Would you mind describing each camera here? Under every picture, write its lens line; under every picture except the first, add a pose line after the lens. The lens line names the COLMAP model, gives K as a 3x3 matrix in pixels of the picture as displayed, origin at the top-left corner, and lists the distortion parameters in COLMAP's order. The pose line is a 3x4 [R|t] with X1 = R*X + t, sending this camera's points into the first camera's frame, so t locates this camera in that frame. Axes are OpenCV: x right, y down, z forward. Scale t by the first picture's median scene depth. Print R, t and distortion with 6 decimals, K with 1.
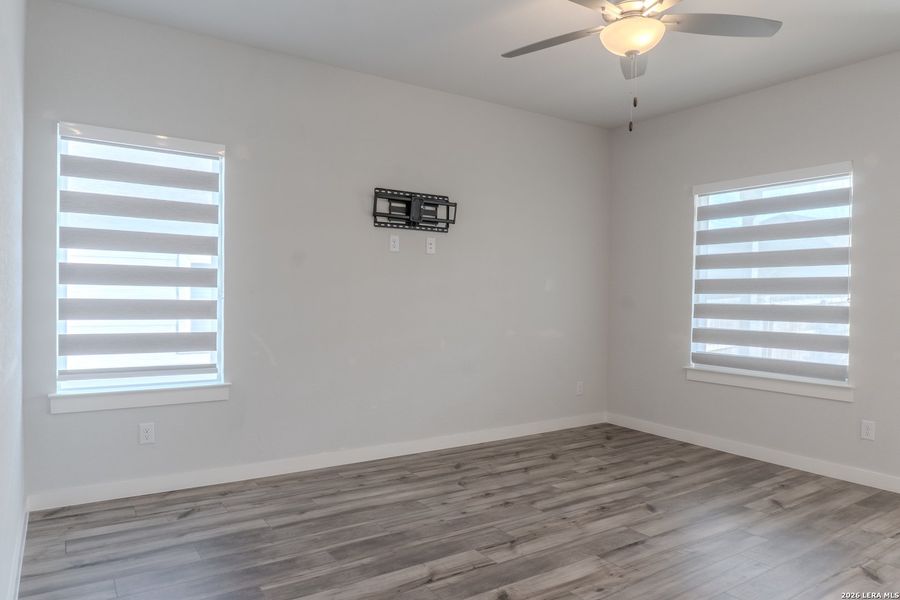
lens RADIAL K [[586.5, 0, 450.0], [0, 586.5, 300.0], [0, 0, 1]] dist [-0.021411, -0.004938]
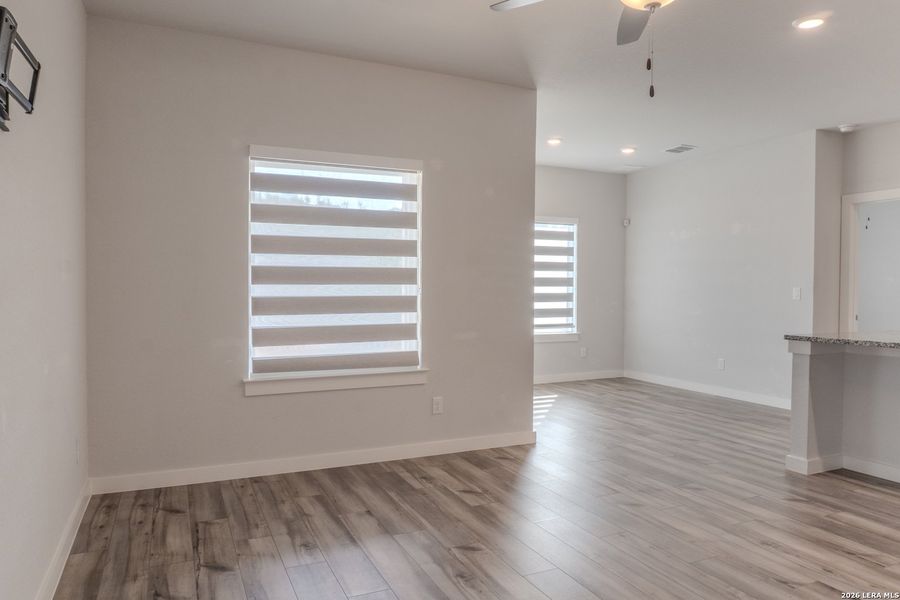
lens RADIAL K [[606.2, 0, 450.0], [0, 606.2, 300.0], [0, 0, 1]] dist [-0.007545, -0.002775]
pose [[0.159764, -0.030428, 0.986686, -0.376615], [0.009972, 0.999524, 0.029209, -0.011936], [-0.987105, 0.005173, 0.159992, 0.690282]]
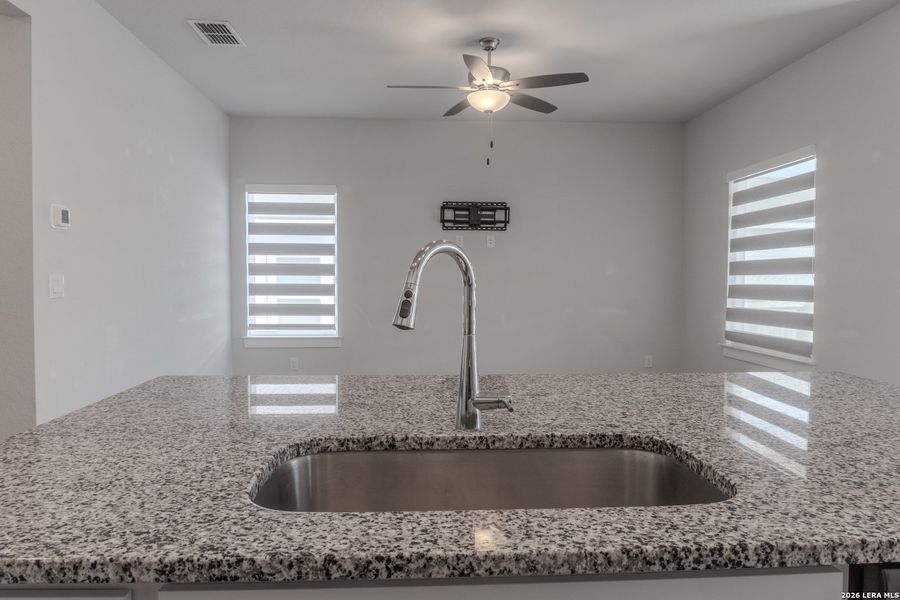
lens RADIAL K [[586.5, 0, 450.0], [0, 586.5, 300.0], [0, 0, 1]] dist [-0.021411, -0.004938]
pose [[0.869282, 0.005470, -0.494286, 0.562422], [0.005503, 0.999770, 0.020743, 0.010613], [0.494286, -0.020752, 0.869052, -0.192165]]
